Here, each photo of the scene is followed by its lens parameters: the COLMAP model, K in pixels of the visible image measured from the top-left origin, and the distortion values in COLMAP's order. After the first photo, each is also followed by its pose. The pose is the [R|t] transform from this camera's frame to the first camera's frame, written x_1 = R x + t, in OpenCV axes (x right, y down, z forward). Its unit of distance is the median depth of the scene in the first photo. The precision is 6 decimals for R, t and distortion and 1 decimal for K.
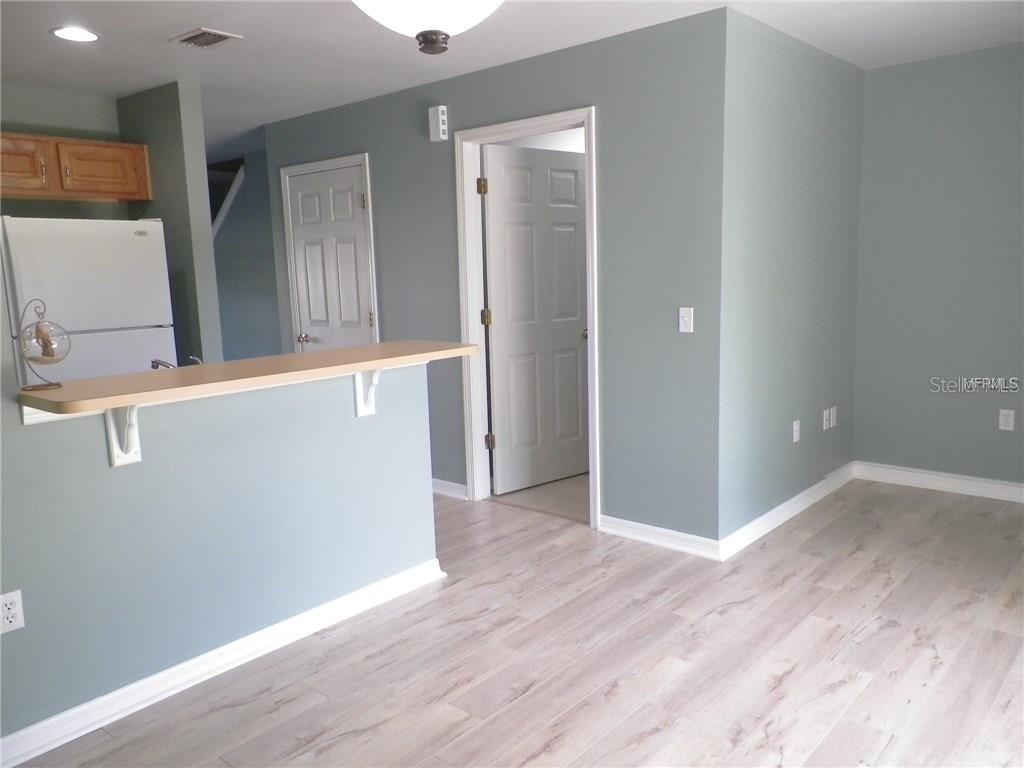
lens RADIAL K [[777.4, 0, 517.0], [0, 777.4, 386.3], [0, 0, 1]] dist [0.015840, 0.002116]
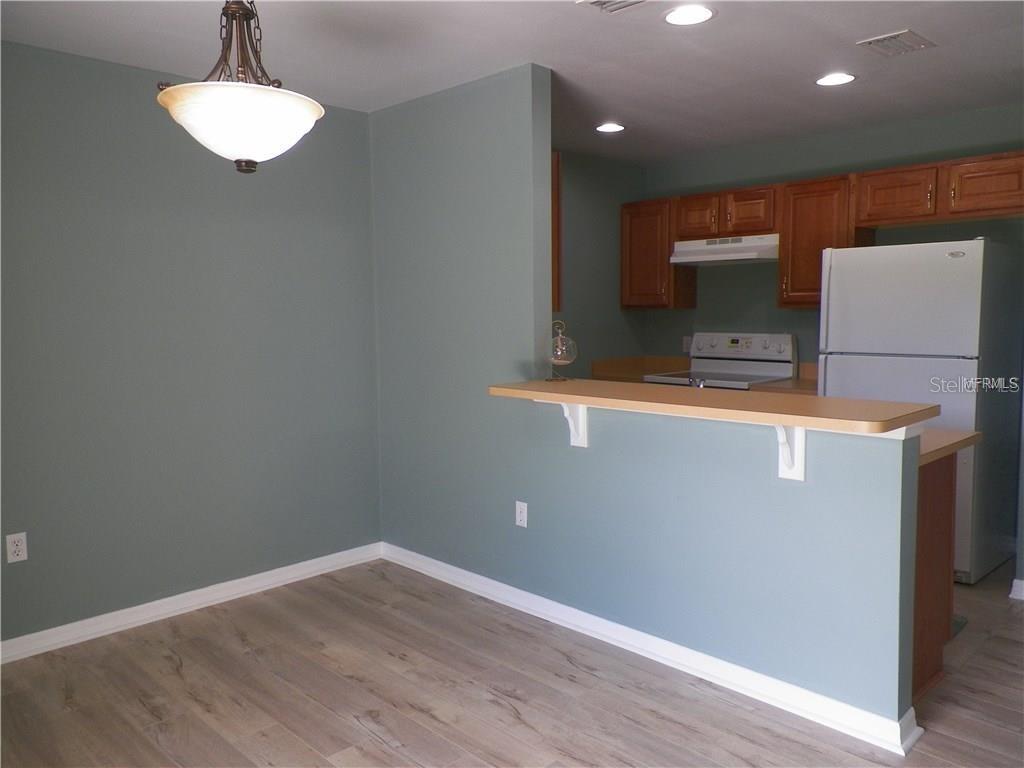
lens RADIAL K [[777.4, 0, 517.0], [0, 777.4, 382.2], [0, 0, 1]] dist [0.015840, 0.002116]
pose [[-0.066859, 0.129373, -0.989339, 0.710335], [-0.139835, 0.980557, 0.137674, -0.153741], [0.987915, 0.147549, -0.047468, 0.823368]]
